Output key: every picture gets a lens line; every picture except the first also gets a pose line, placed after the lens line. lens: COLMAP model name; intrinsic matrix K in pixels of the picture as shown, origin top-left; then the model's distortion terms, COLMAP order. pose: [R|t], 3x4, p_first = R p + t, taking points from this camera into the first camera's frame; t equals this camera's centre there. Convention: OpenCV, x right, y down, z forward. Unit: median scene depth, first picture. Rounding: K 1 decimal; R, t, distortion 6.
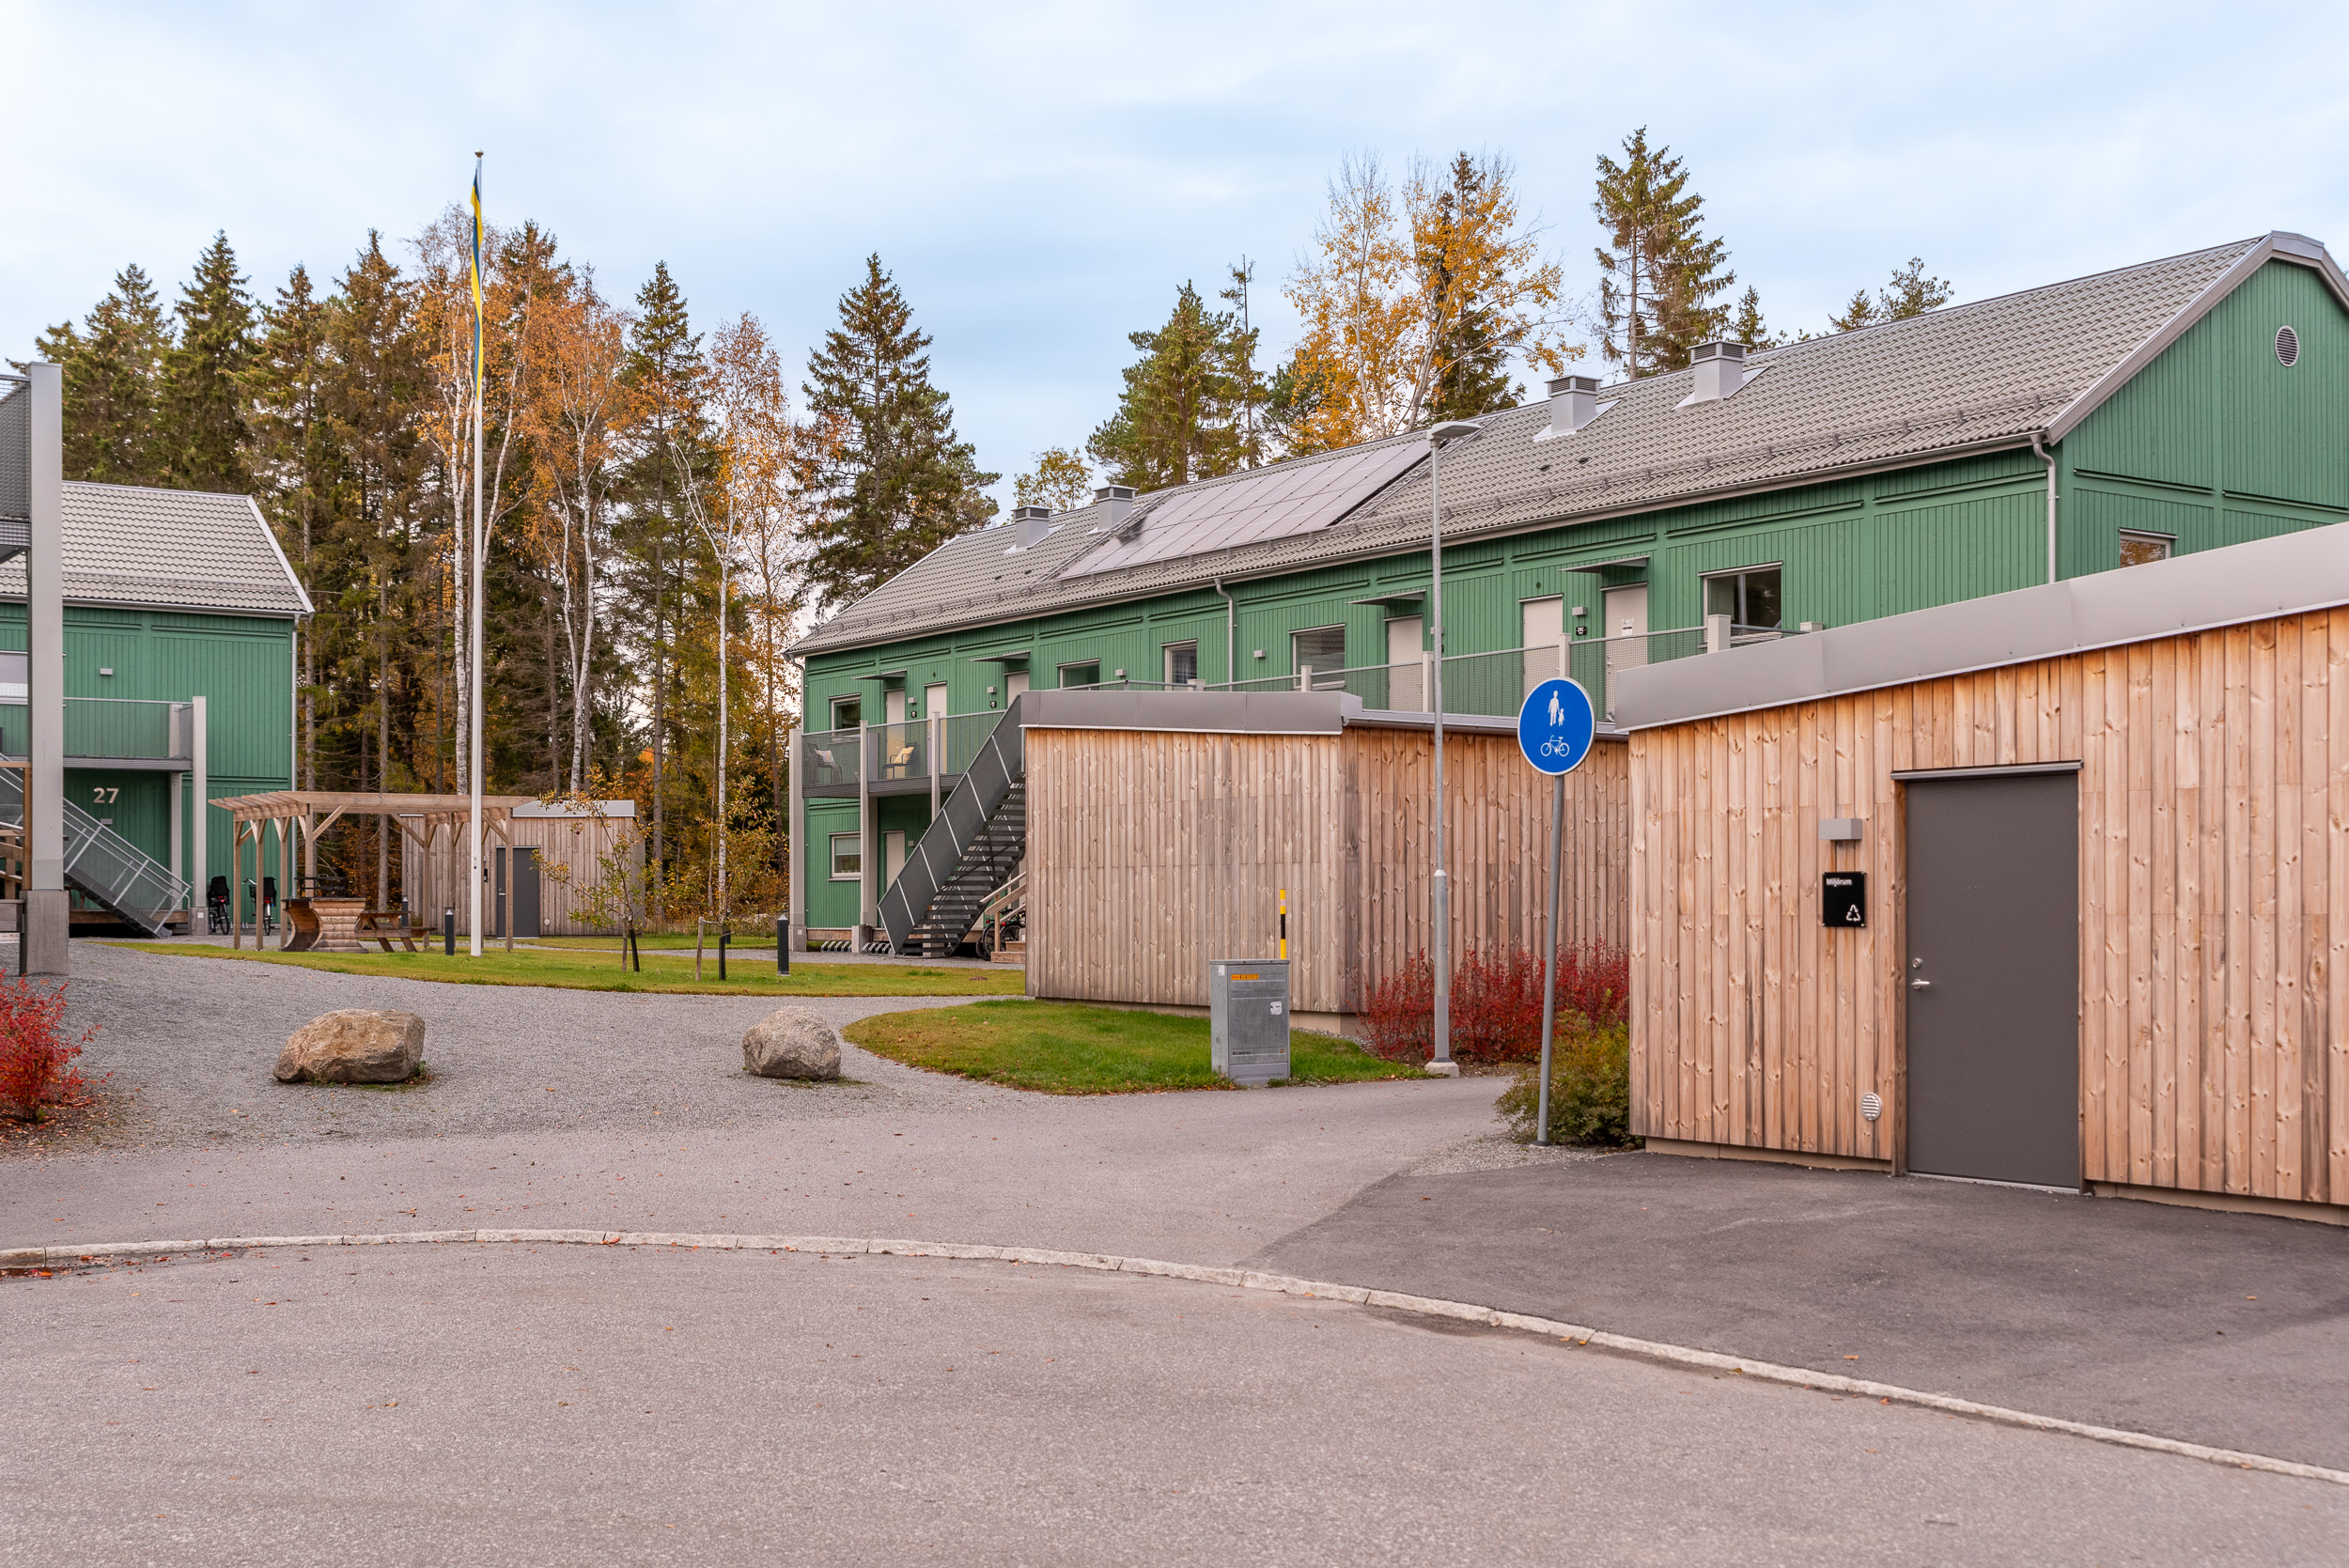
lens RADIAL K [[2714.7, 0, 1174.5], [0, 2714.7, 784.0], [0, 0, 1]] dist [0.004931, 0.016062]
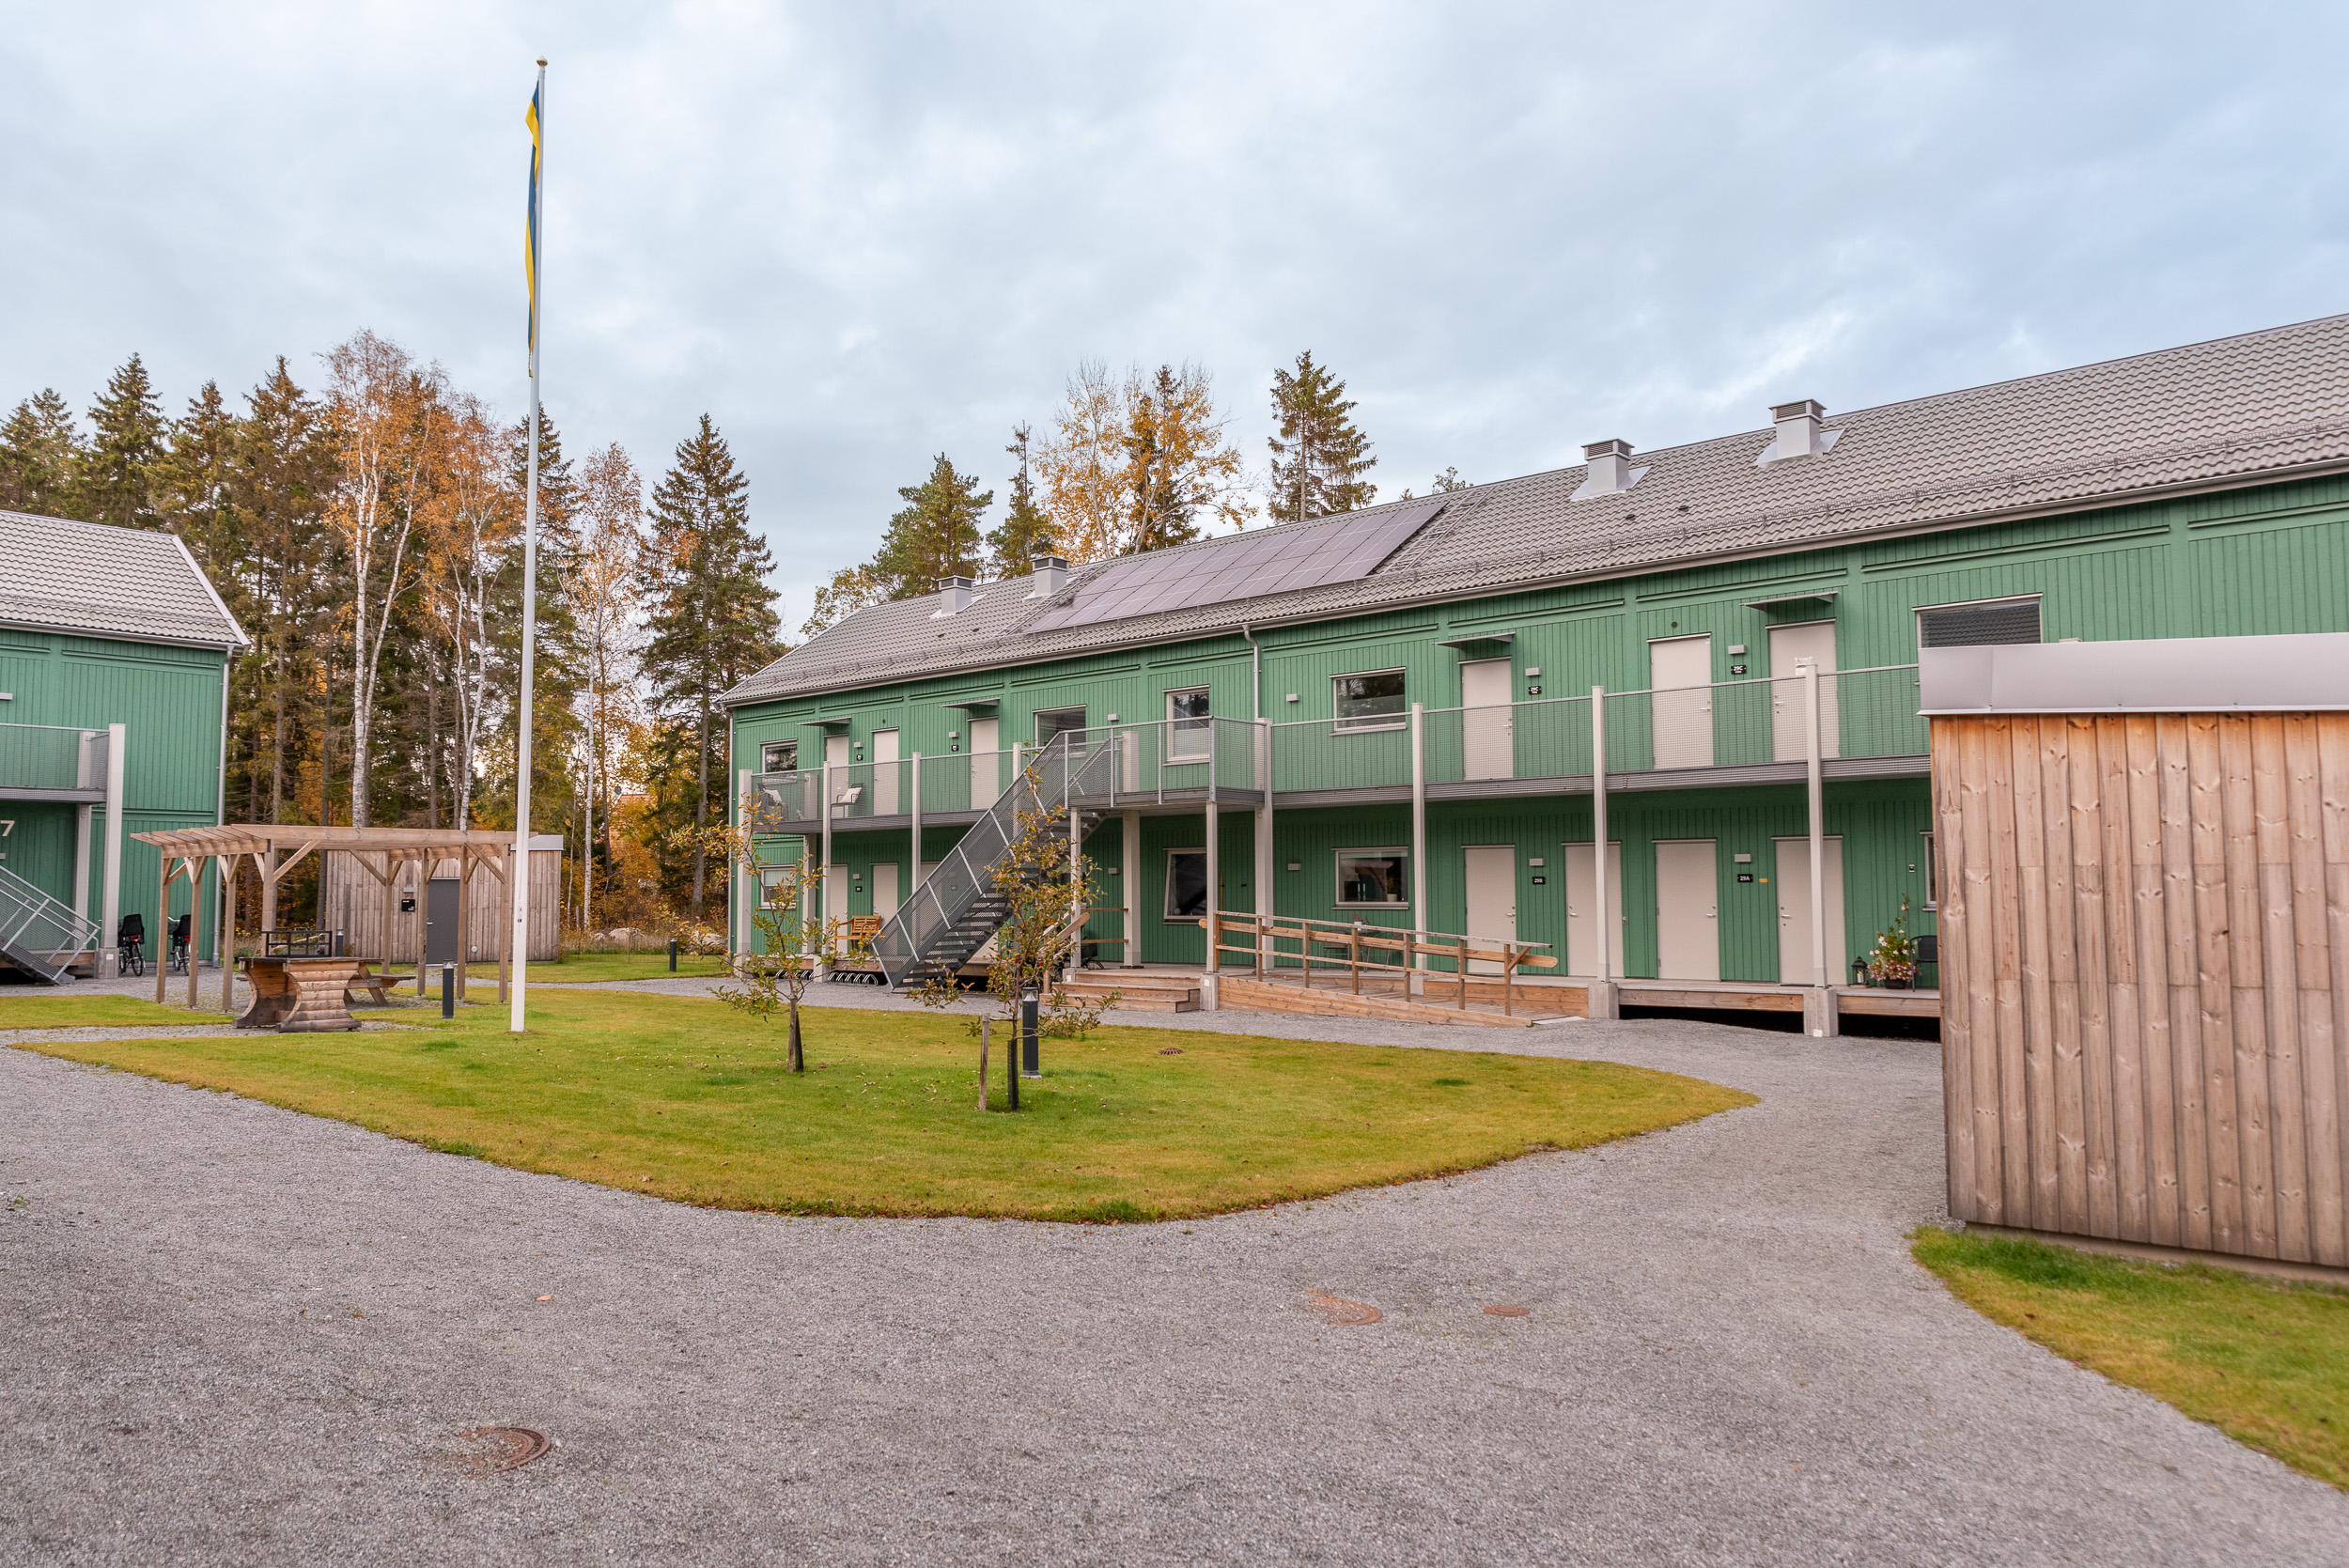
lens RADIAL K [[1595.5, 0, 1181.0], [0, 1595.5, 747.8], [0, 0, 1]] dist [0.006991, 0.000468]
pose [[0.967162, 0.018842, 0.253463, -0.089044], [-0.006521, 0.998760, -0.049364, 0.000782], [-0.254079, 0.046090, 0.966085, 0.231233]]
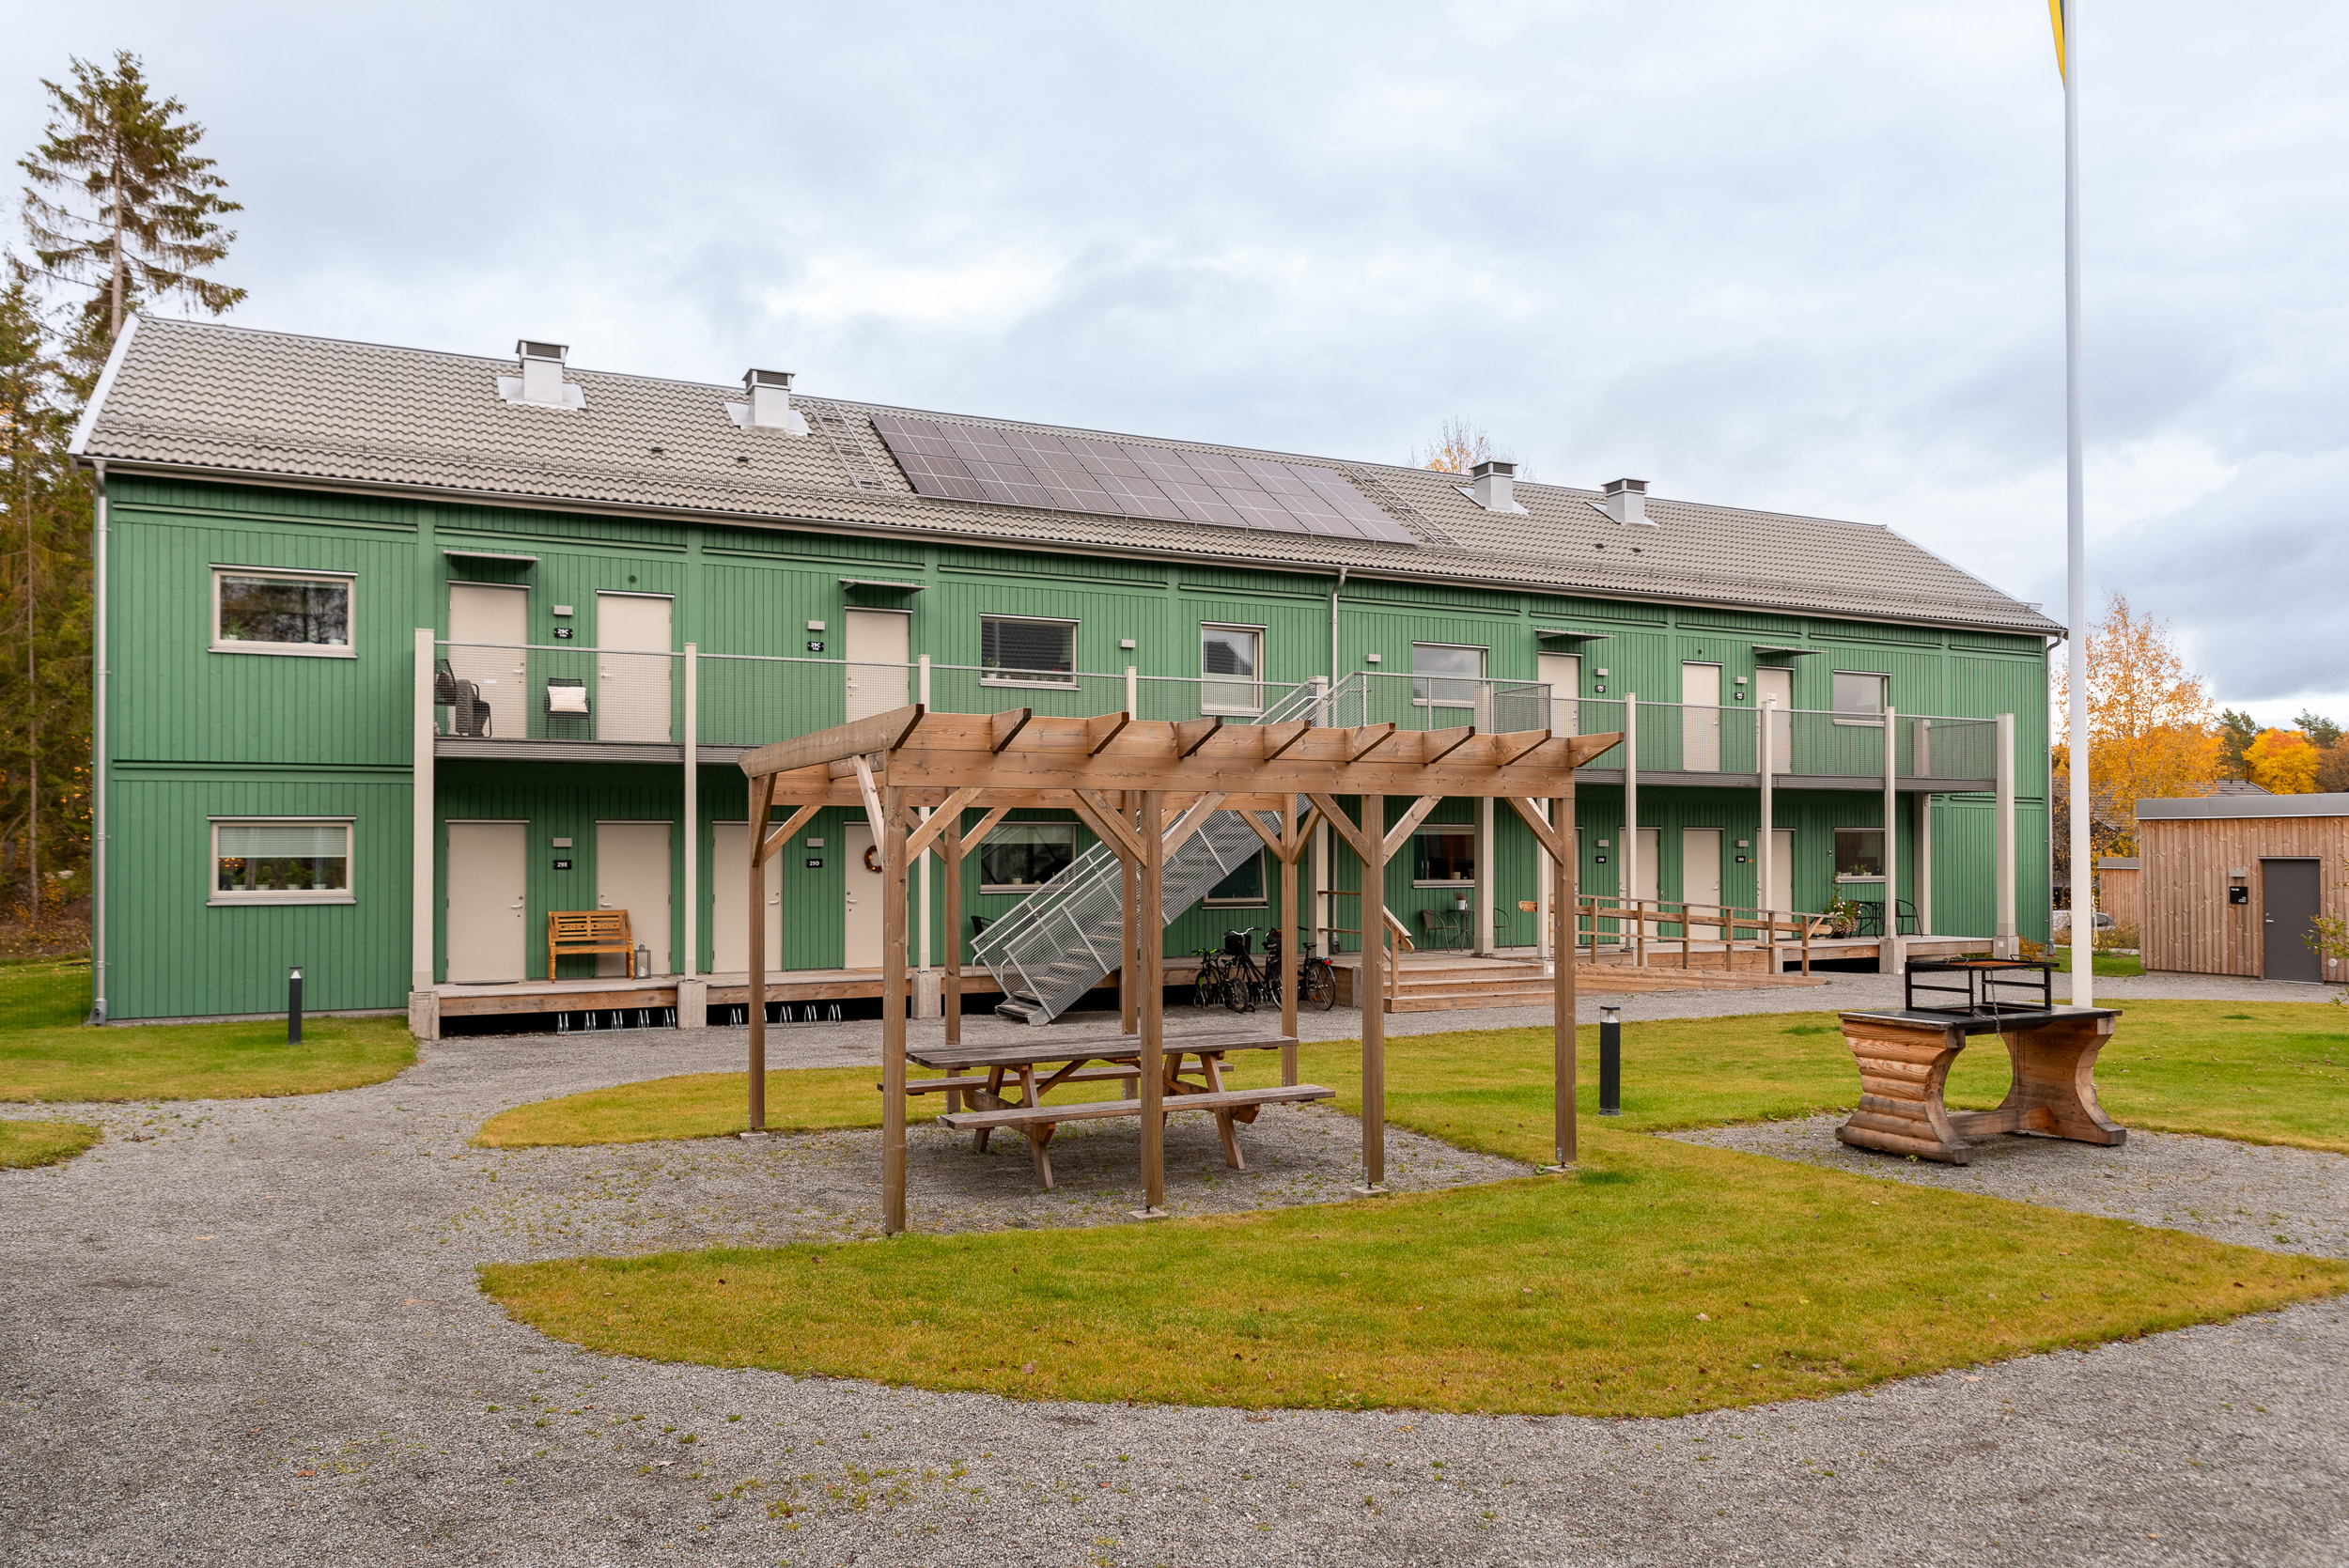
lens RADIAL K [[1595.5, 0, 1181.0], [0, 1595.5, 747.8], [0, 0, 1]] dist [0.006991, 0.000468]
pose [[0.118132, 0.073351, 0.990285, -0.283850], [-0.032618, 0.997016, -0.069959, 0.012972], [-0.992462, -0.024037, 0.120172, 0.546075]]
